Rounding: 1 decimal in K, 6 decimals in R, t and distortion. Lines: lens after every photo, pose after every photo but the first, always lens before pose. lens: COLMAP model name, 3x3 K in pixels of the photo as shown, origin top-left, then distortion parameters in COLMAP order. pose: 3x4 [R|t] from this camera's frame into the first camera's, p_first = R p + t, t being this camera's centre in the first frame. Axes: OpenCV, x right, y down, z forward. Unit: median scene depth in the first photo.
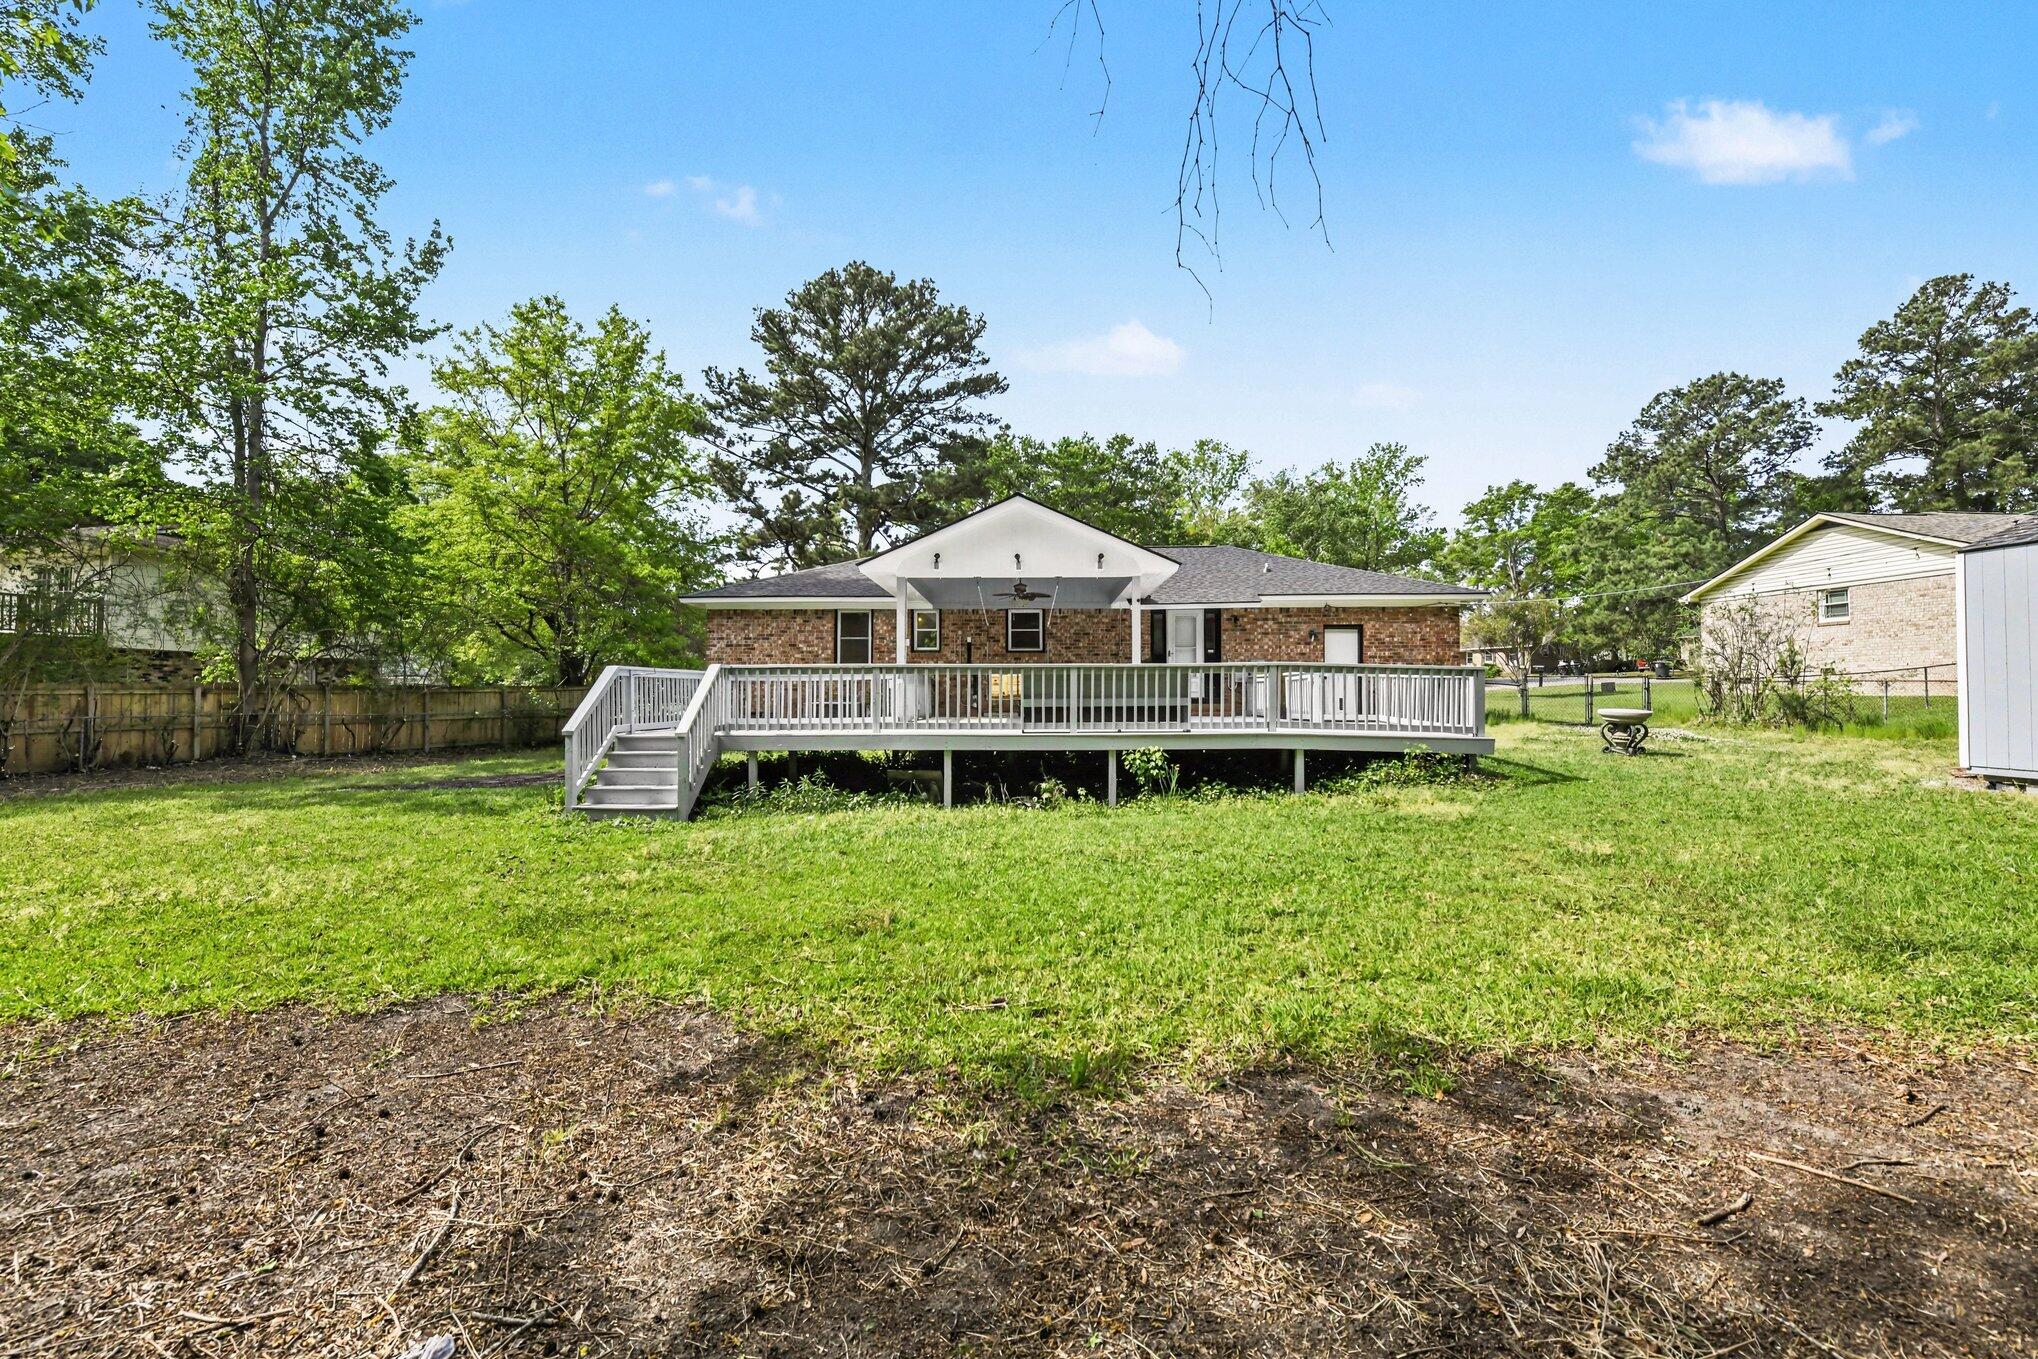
lens RADIAL K [[827.0, 0, 1010.6], [0, 827.0, 729.1], [0, 0, 1]] dist [-0.000835, -0.000074]
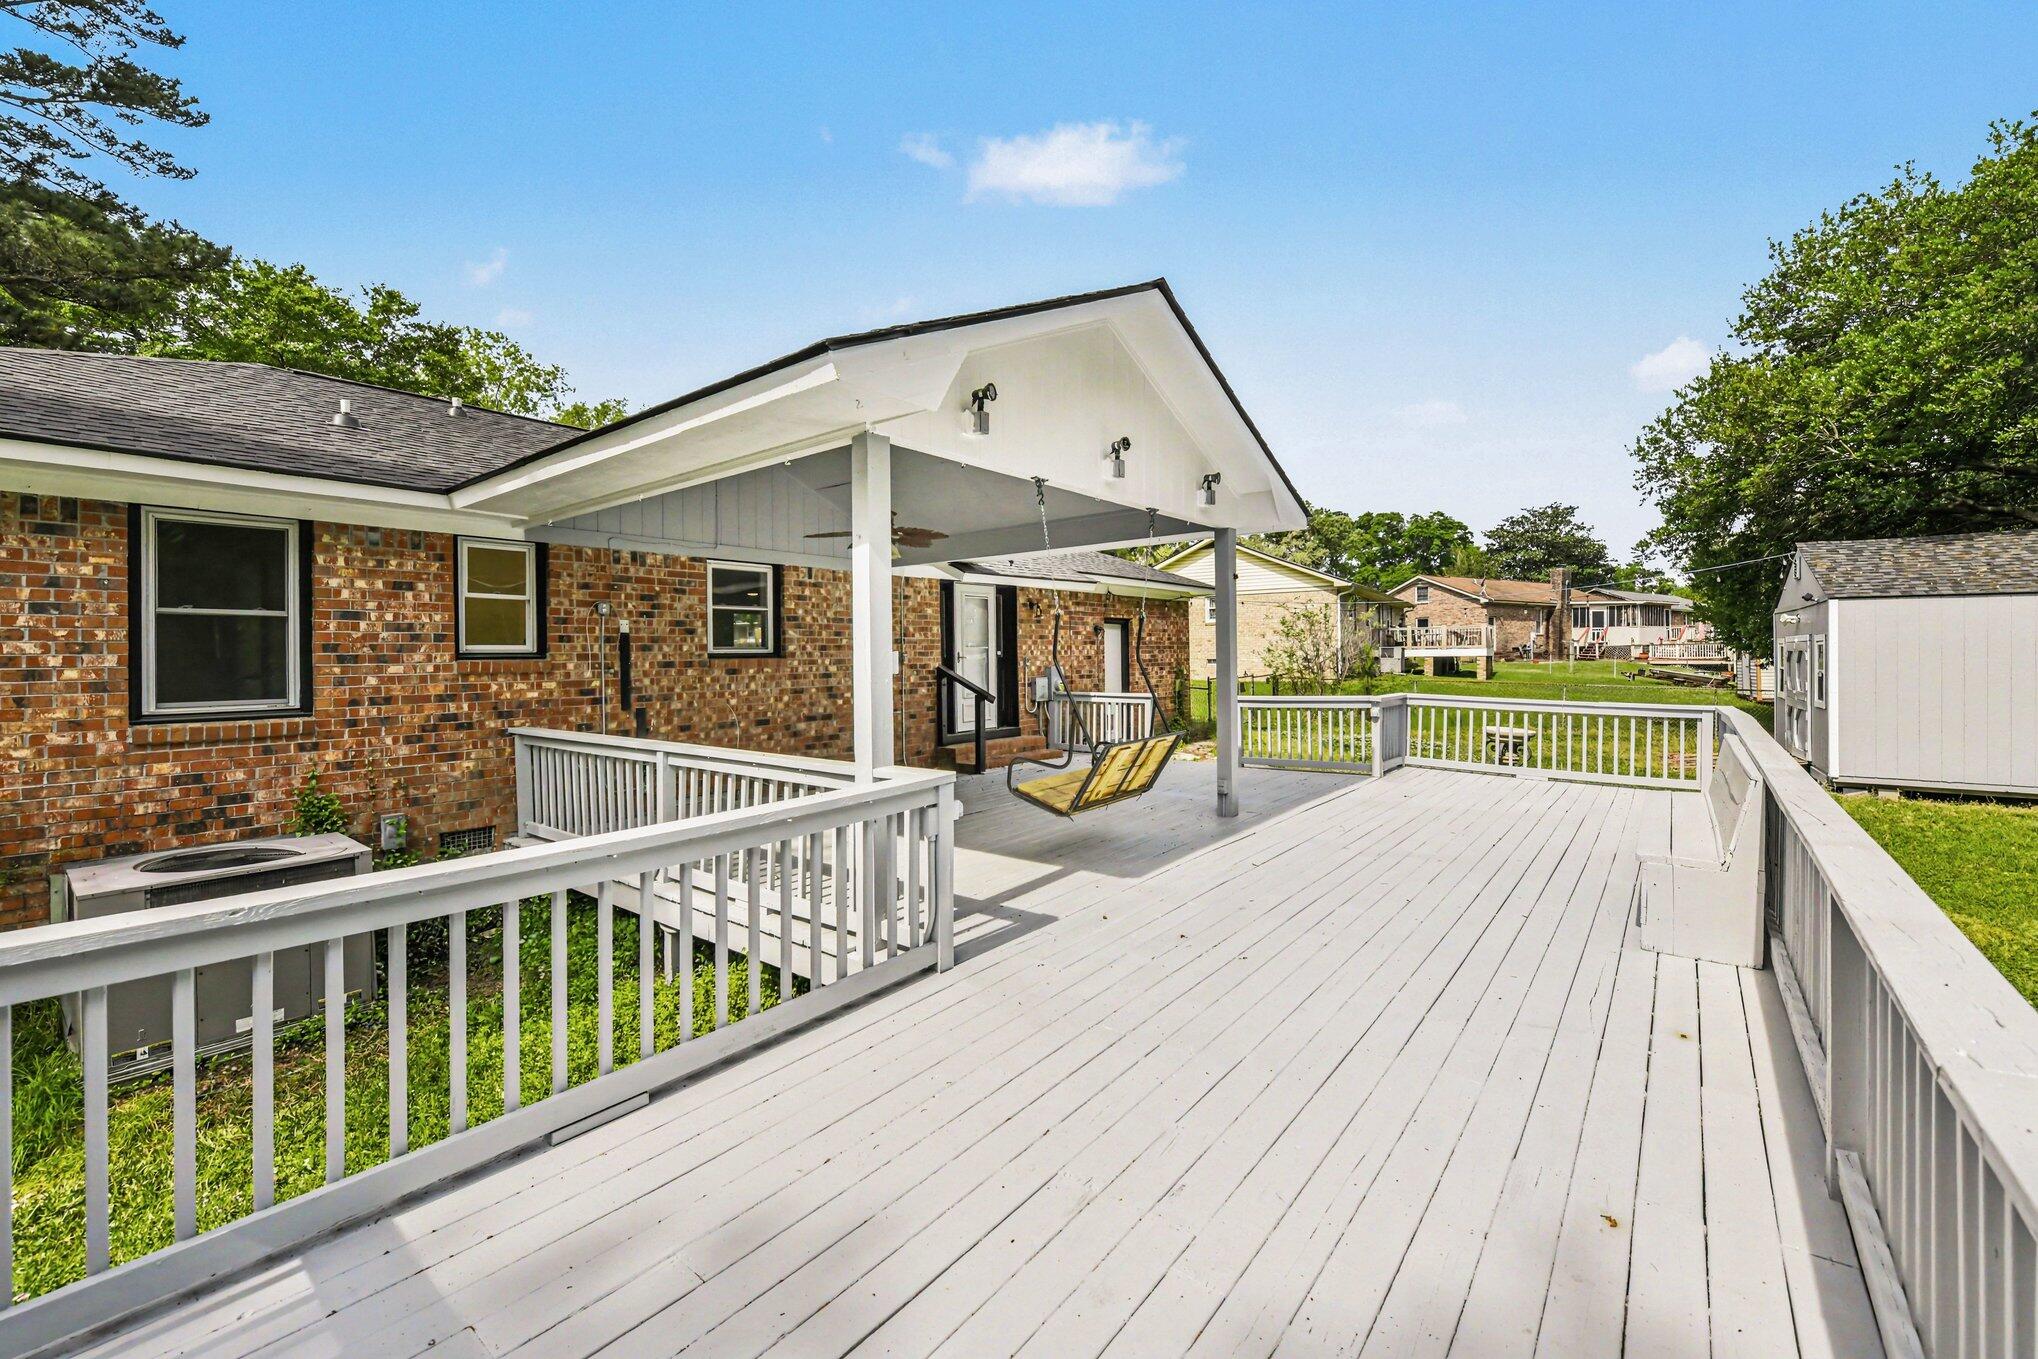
lens RADIAL K [[839.7, 0, 1018.0], [0, 839.7, 658.0], [0, 0, 1]] dist [0.001203, 0.000179]
pose [[0.600439, -0.007959, 0.799631, -0.259588], [0.044786, 0.998716, -0.023689, -0.074337], [-0.798415, 0.050036, 0.600024, 0.600501]]
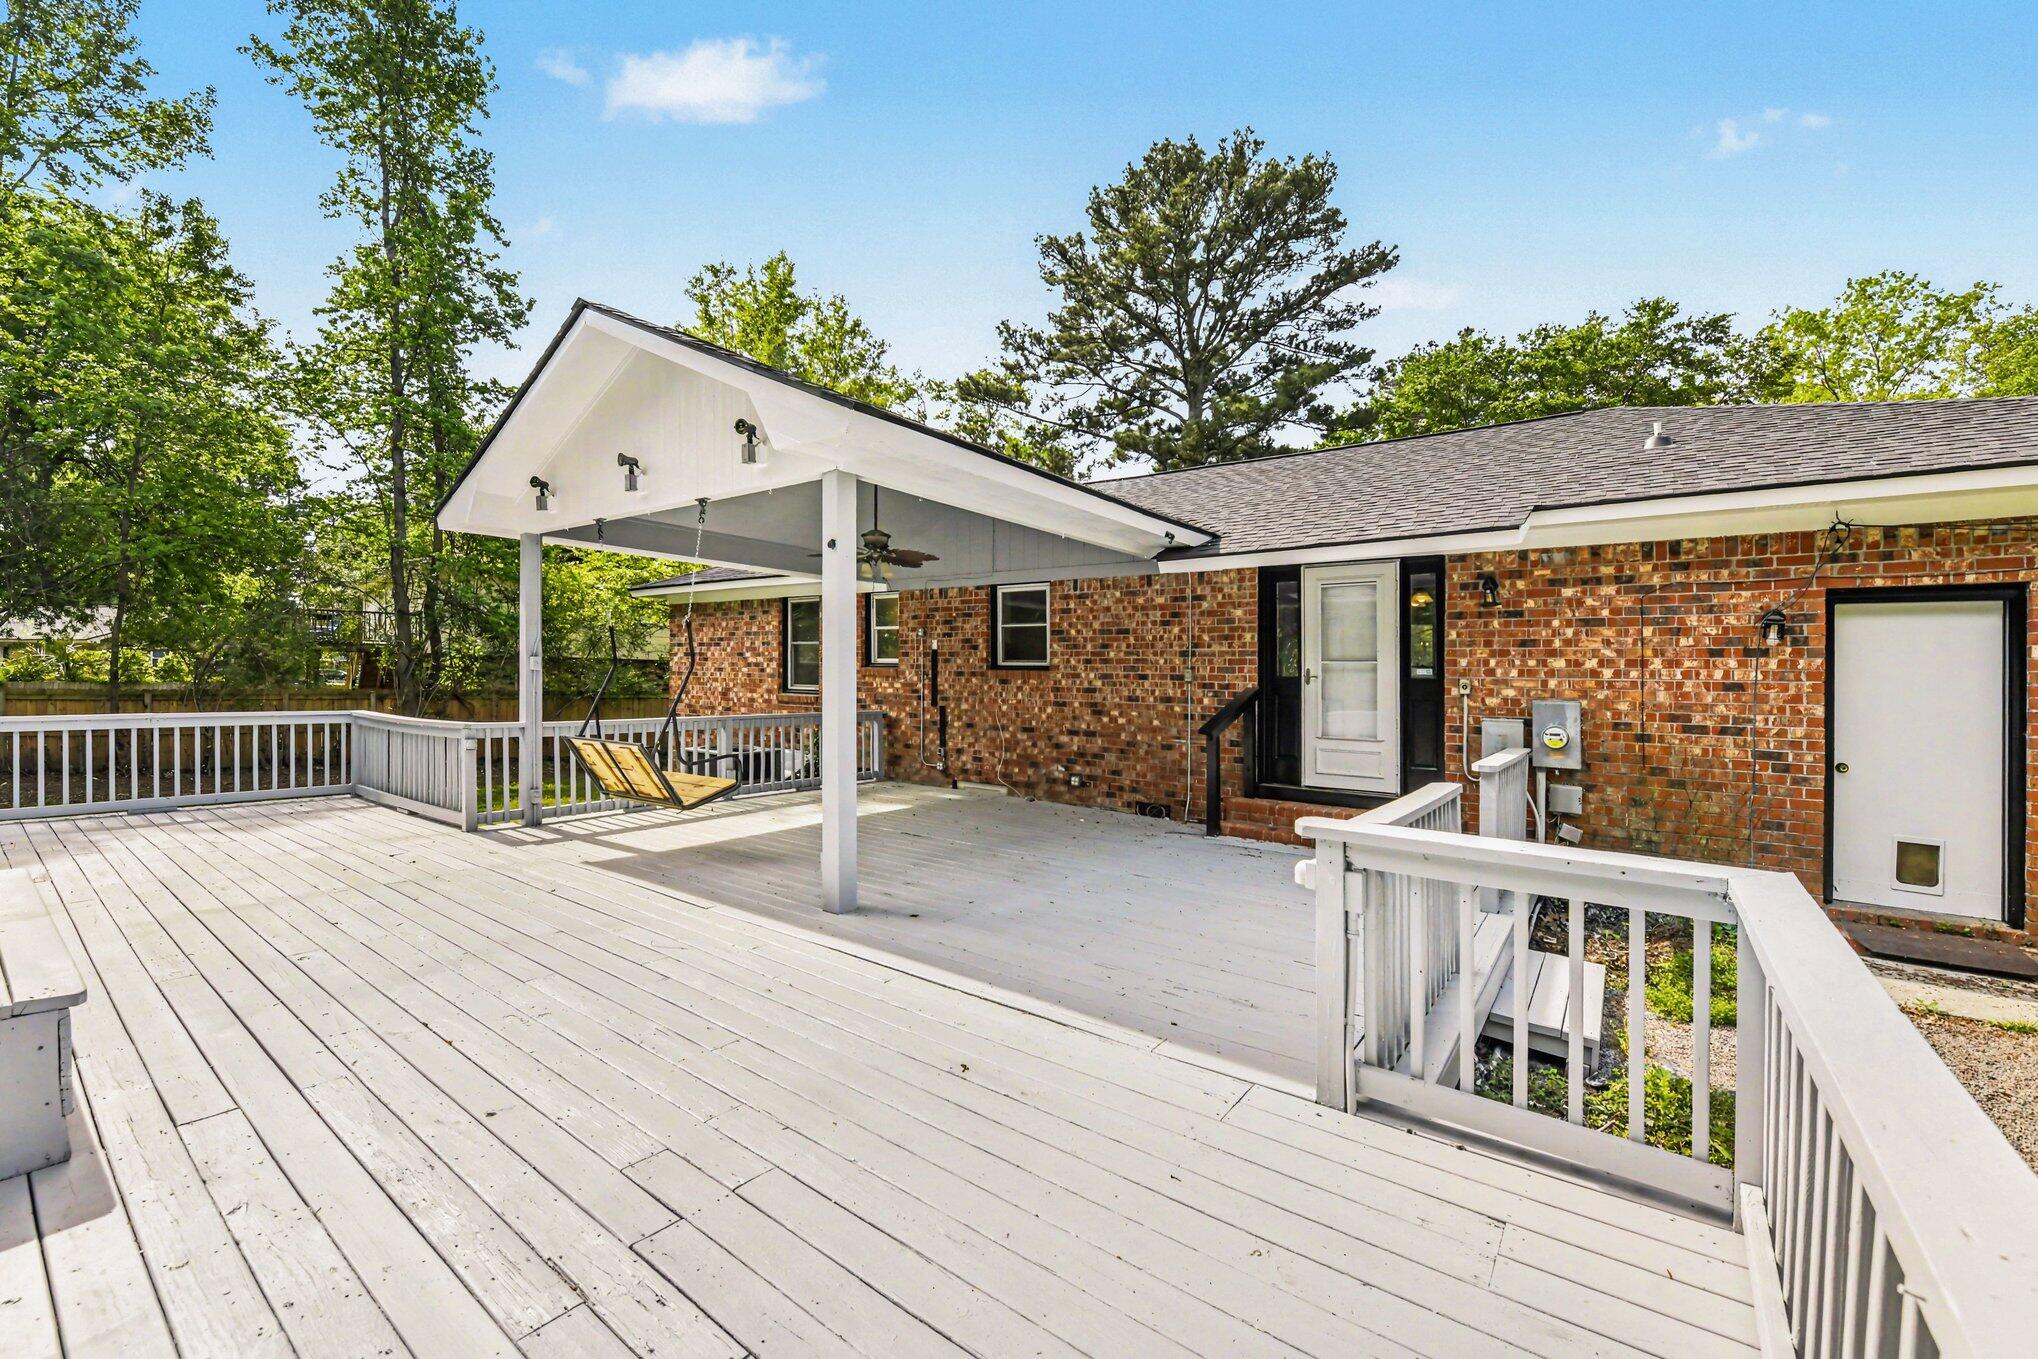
lens RADIAL K [[835.1, 0, 1014.7], [0, 835.1, 682.3], [0, 0, 1]] dist [-0.001776, -0.000141]
pose [[0.815484, 0.021592, -0.578377, 0.308765], [-0.043932, 0.998730, -0.024657, -0.071807], [0.577110, 0.045516, 0.815397, 0.580591]]
